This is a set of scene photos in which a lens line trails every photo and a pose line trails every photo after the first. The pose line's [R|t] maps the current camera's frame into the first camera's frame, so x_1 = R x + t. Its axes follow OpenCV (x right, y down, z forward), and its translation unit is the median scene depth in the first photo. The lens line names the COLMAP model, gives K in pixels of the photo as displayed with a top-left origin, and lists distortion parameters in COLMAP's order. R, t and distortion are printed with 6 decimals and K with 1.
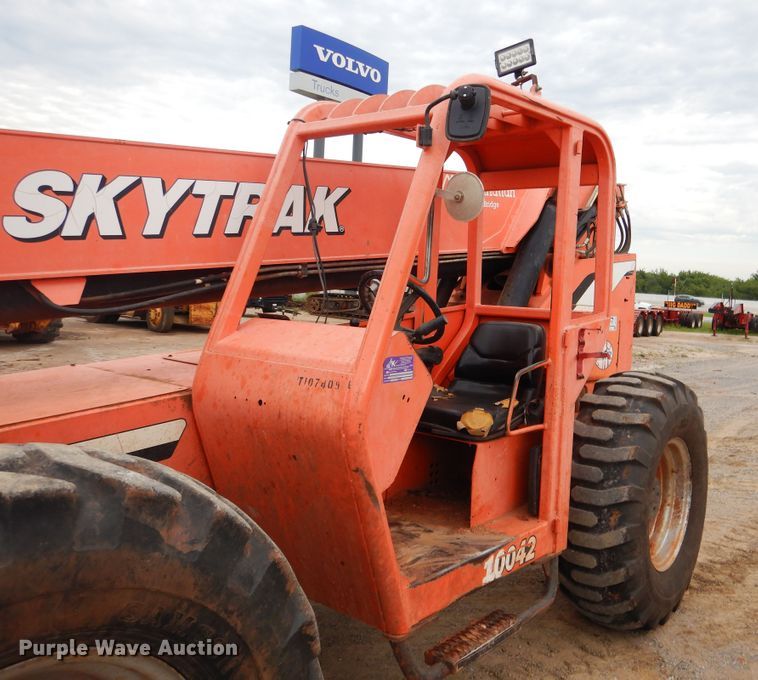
lens RADIAL K [[699.0, 0, 477.9], [0, 699.0, 304.5], [0, 0, 1]] dist [0.008208, -0.000765]
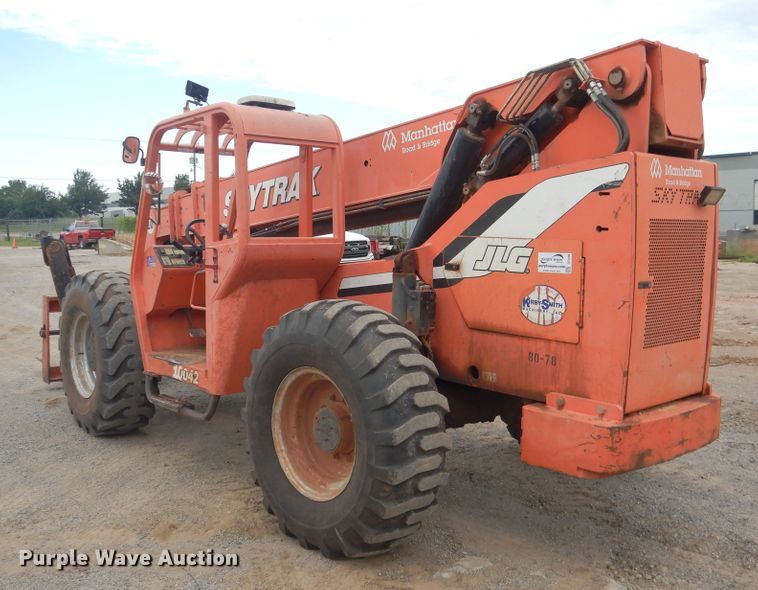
lens RADIAL K [[778.2, 0, 379.0], [0, 778.2, 295.0], [0, 0, 1]] dist [0.010030, -0.007702]
pose [[-0.204844, 0.031010, -0.978303, 1.634828], [-0.031486, 0.998772, 0.038251, 0.056774], [0.978288, 0.038638, -0.203616, 1.624298]]
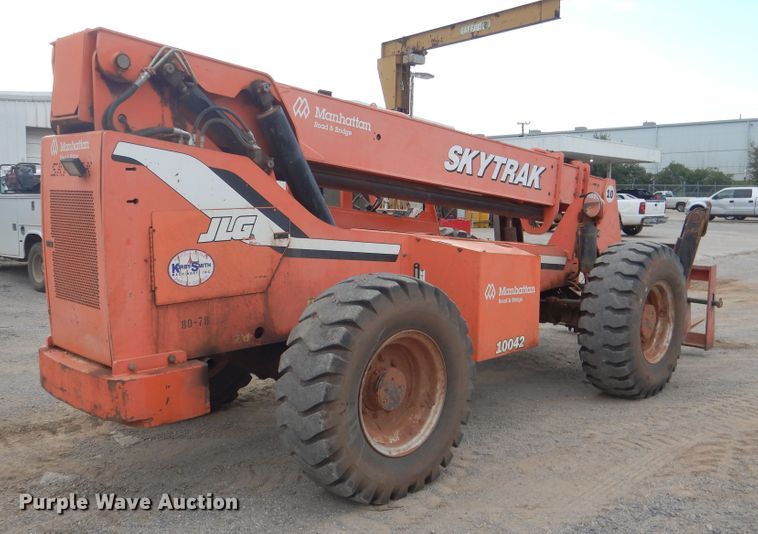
lens RADIAL K [[733.3, 0, 379.0], [0, 733.3, 267.0], [0, 0, 1]] dist [0.007847, -0.004229]
pose [[-0.986304, -0.076223, 0.146267, -0.470726], [-0.056689, 0.989445, 0.133362, -0.104454], [-0.154888, 0.123244, -0.980215, 3.066347]]
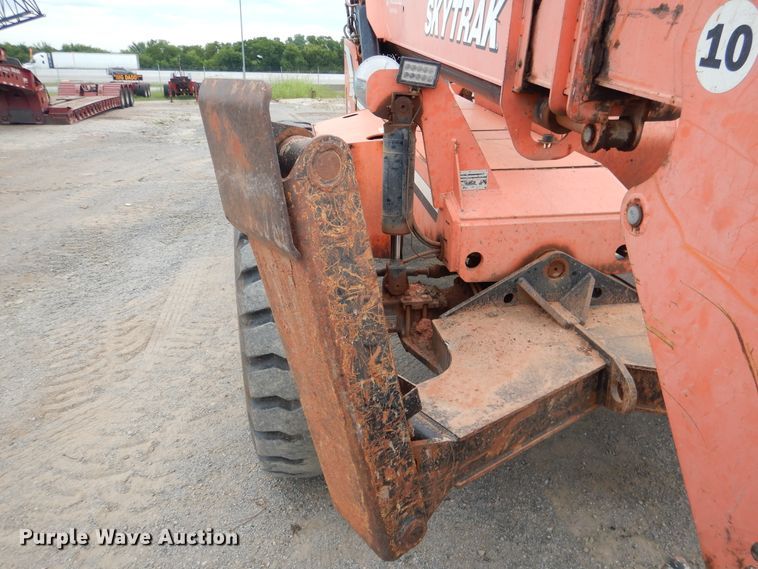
lens RADIAL K [[549.7, 0, 372.2], [0, 549.7, 283.4], [0, 0, 1]] dist [0.020074, -0.006604]
pose [[0.707152, -0.297388, 0.641480, -1.347300], [0.049165, 0.925733, 0.374968, -0.064298], [-0.705350, -0.233621, 0.669255, 0.253828]]
